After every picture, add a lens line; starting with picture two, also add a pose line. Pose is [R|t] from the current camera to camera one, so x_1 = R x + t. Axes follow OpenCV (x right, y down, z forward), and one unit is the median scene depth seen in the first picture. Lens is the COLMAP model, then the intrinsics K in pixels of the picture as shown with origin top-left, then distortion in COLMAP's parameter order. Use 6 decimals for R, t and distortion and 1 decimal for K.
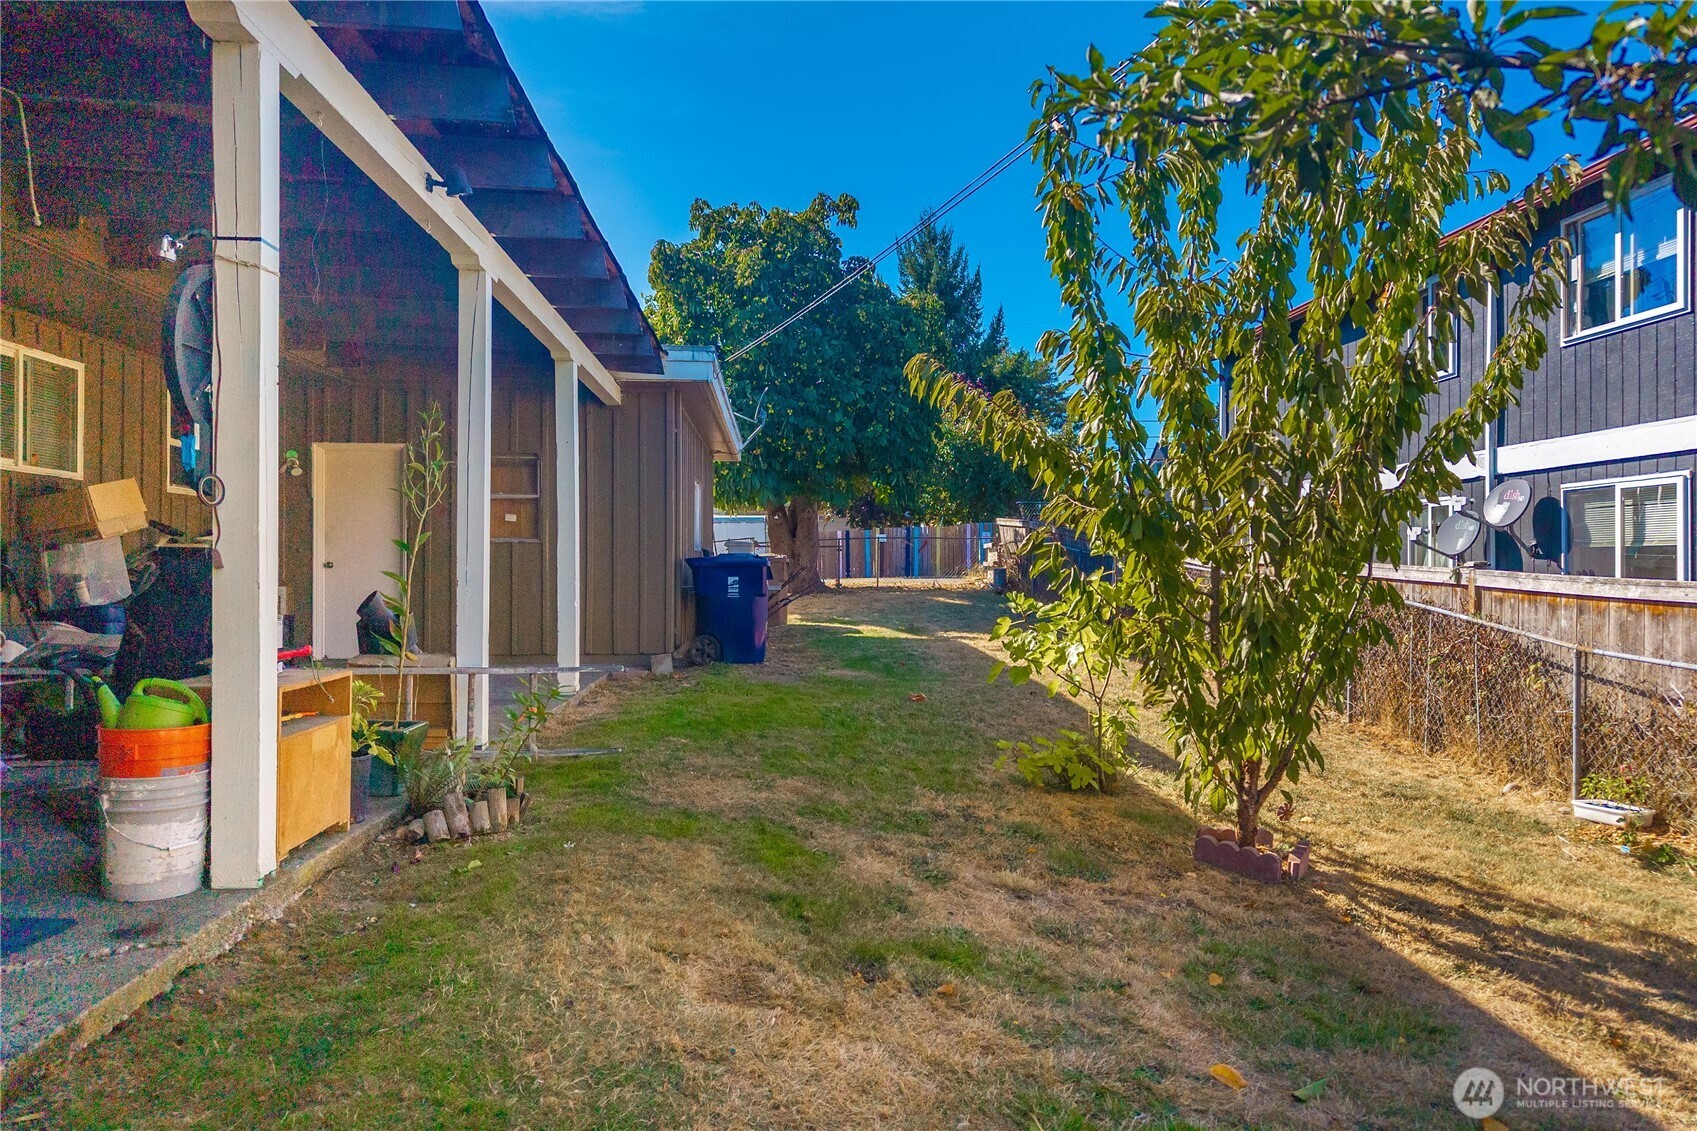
lens RADIAL K [[1140.7, 0, 848.5], [0, 1140.7, 565.5], [0, 0, 1]] dist [0.000129, -0.000678]
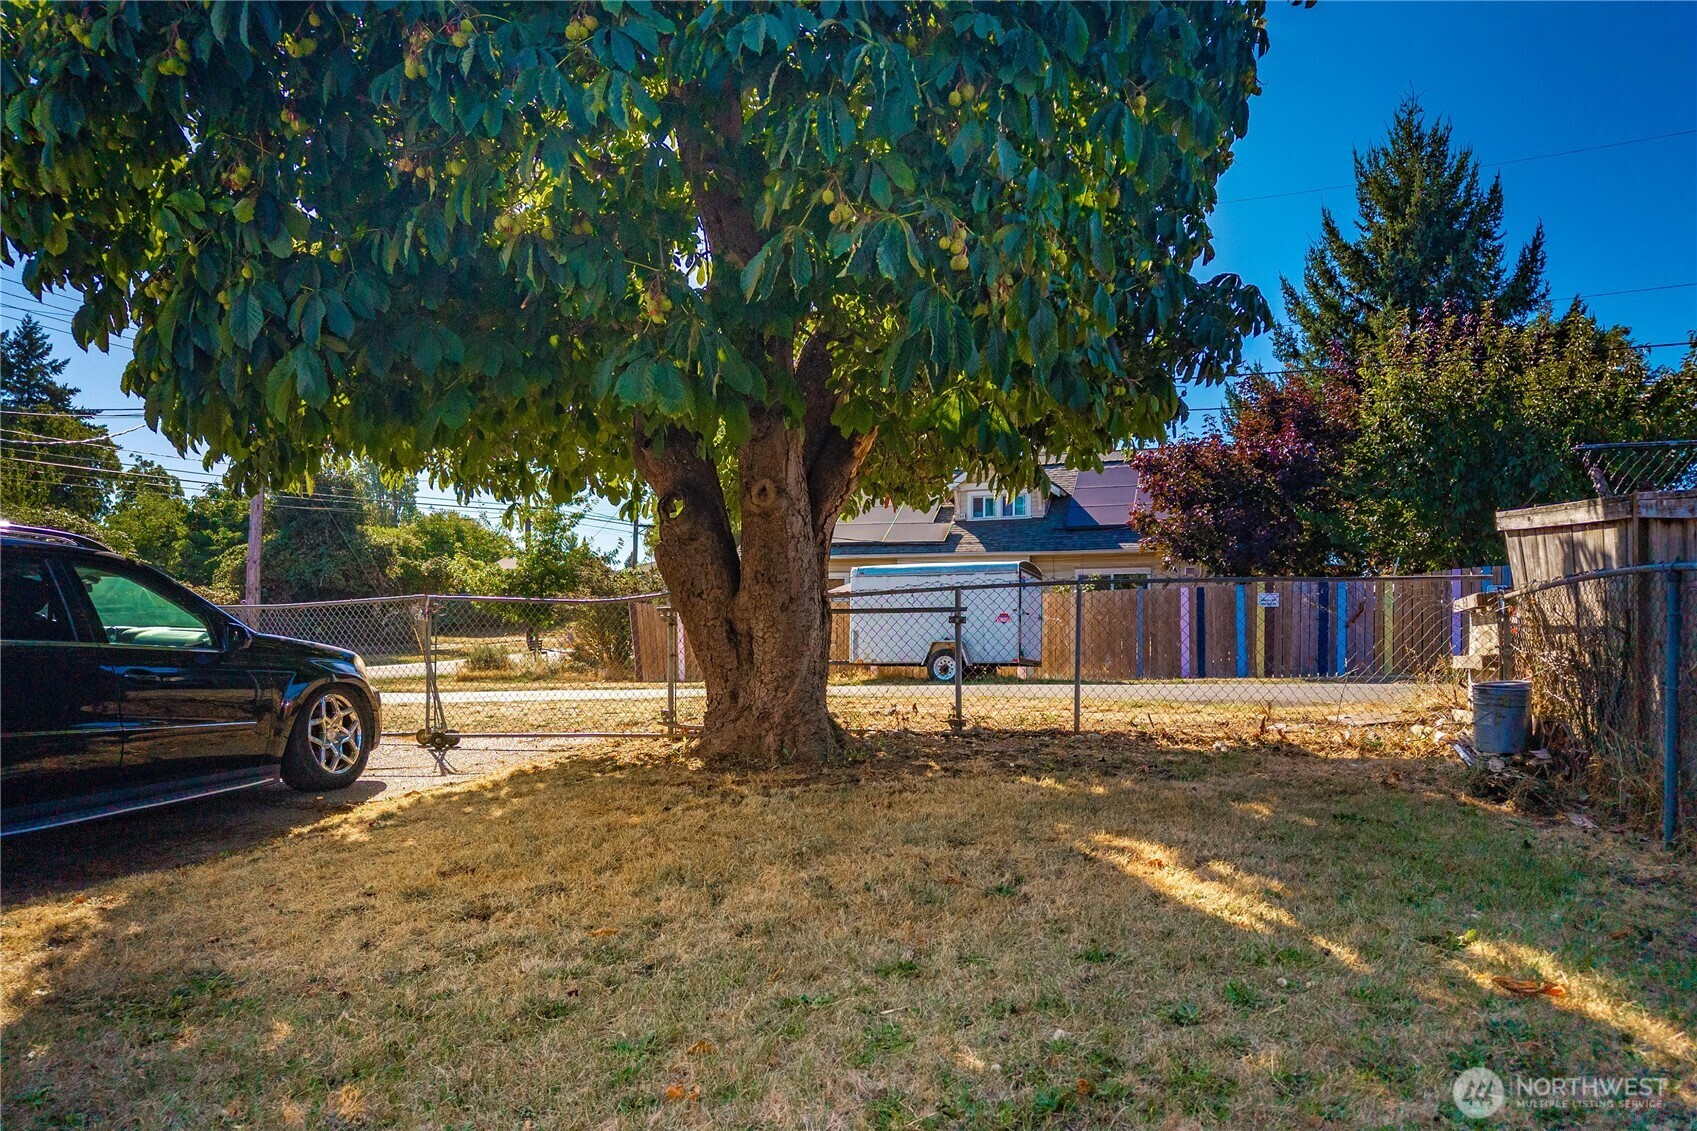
lens RADIAL K [[1137.3, 0, 843.9], [0, 1137.3, 640.4], [0, 0, 1]] dist [0.001779, -0.023817]
pose [[0.912948, 0.003196, -0.408064, 0.078677], [-0.003507, 0.999994, -0.000015, -0.005882], [0.408062, 0.001444, 0.912953, 0.544524]]
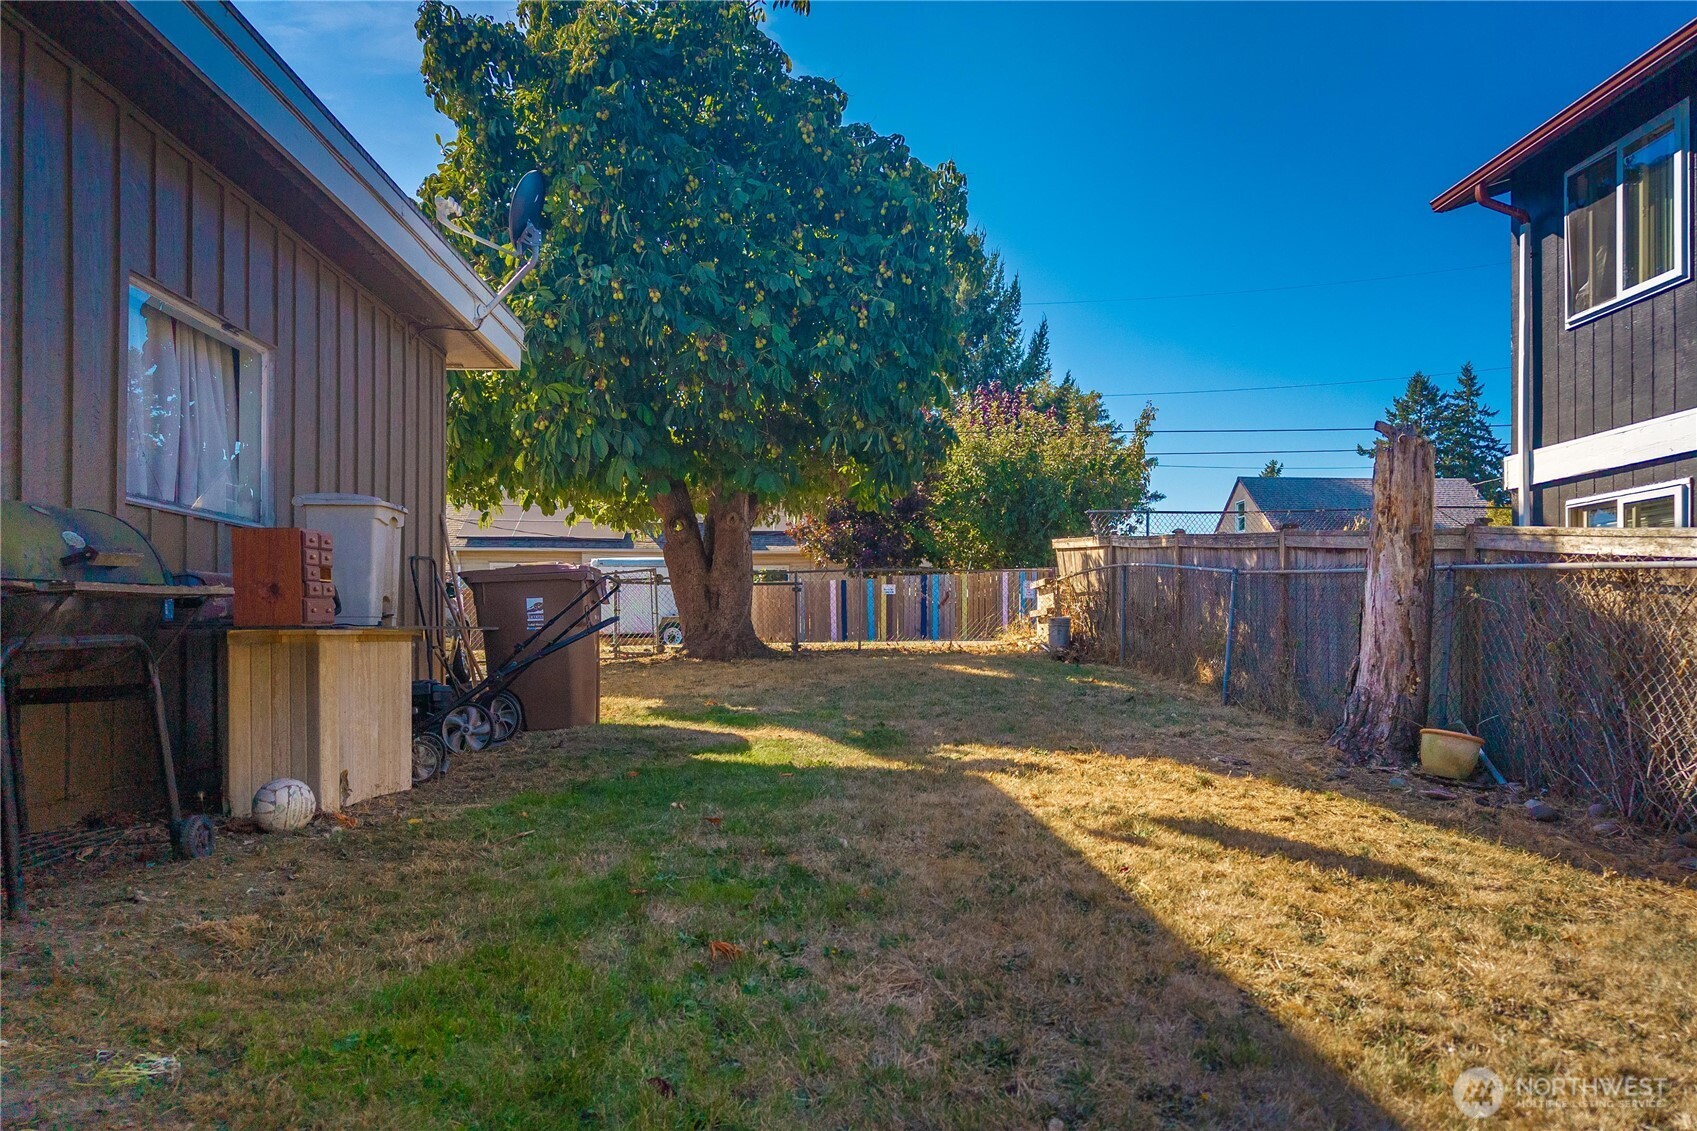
lens RADIAL K [[1119.5, 0, 847.2], [0, 1119.5, 673.1], [0, 0, 1]] dist [0.000725, -0.000561]
pose [[0.999473, -0.000484, -0.032462, 0.031204], [0.001477, 0.999532, 0.030548, 0.010486], [0.032432, -0.030580, 0.999006, 0.317750]]
